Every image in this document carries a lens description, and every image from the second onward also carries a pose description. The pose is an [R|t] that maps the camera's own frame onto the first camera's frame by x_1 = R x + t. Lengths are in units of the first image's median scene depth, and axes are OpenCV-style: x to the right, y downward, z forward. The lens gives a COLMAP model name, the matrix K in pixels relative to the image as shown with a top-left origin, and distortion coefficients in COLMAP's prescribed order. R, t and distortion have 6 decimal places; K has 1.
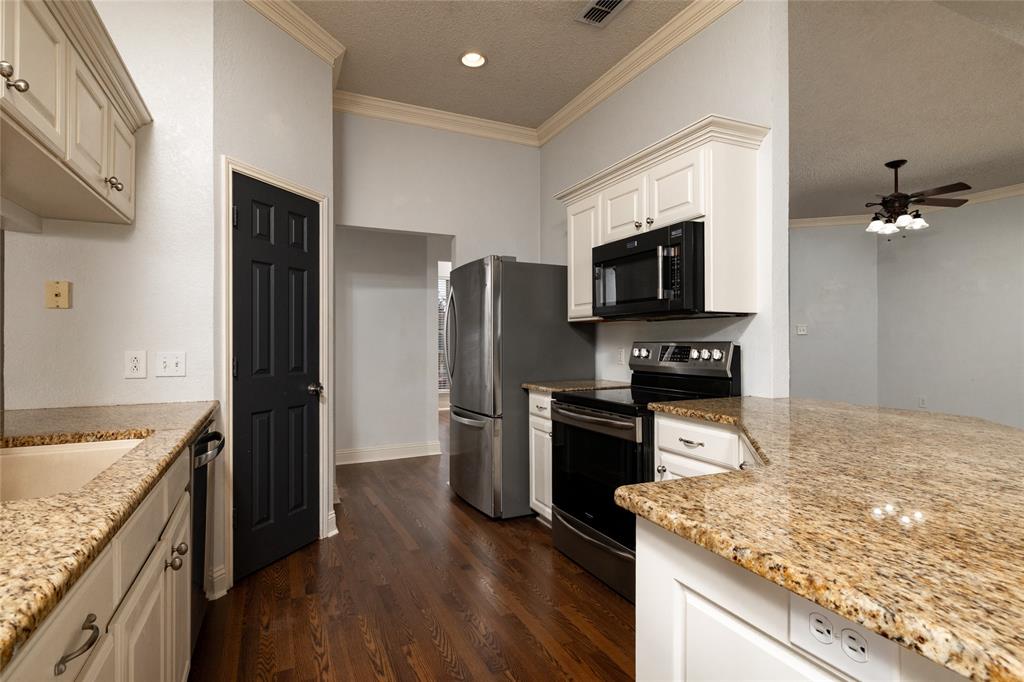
lens RADIAL K [[501.1, 0, 515.1], [0, 501.1, 341.6], [0, 0, 1]] dist [-0.006157, -0.000945]
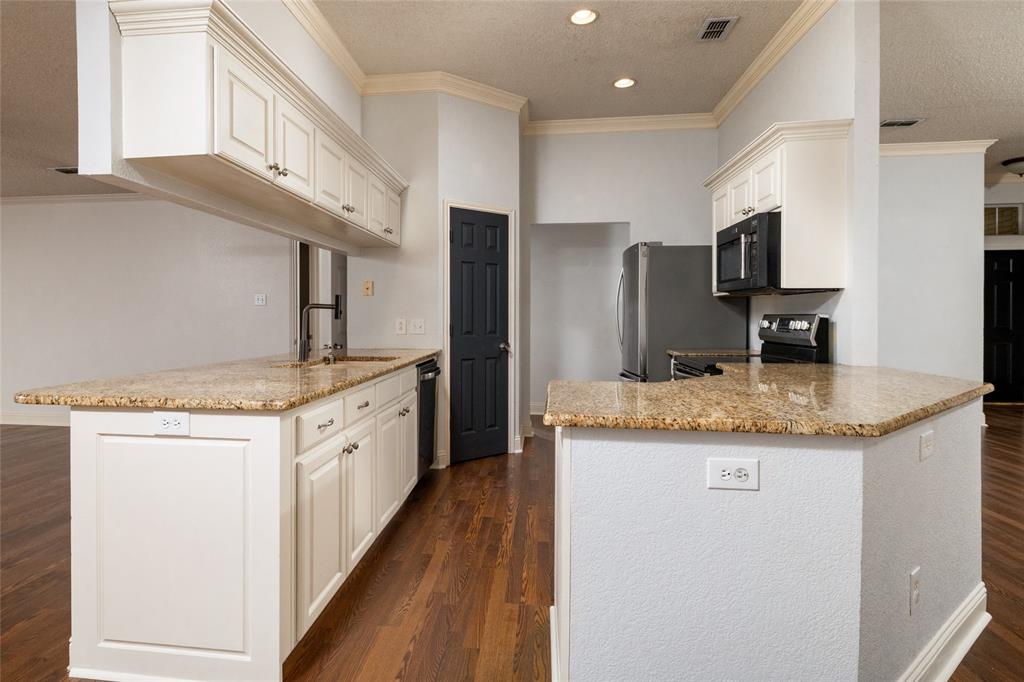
lens RADIAL K [[501.1, 0, 472.7], [0, 501.1, 317.4], [0, 0, 1]] dist [-0.006157, -0.000945]
pose [[0.852204, 0.005117, -0.523184, 0.349254], [-0.000787, 0.999964, 0.008499, -0.001557], [0.523209, -0.006831, 0.852177, -0.344216]]
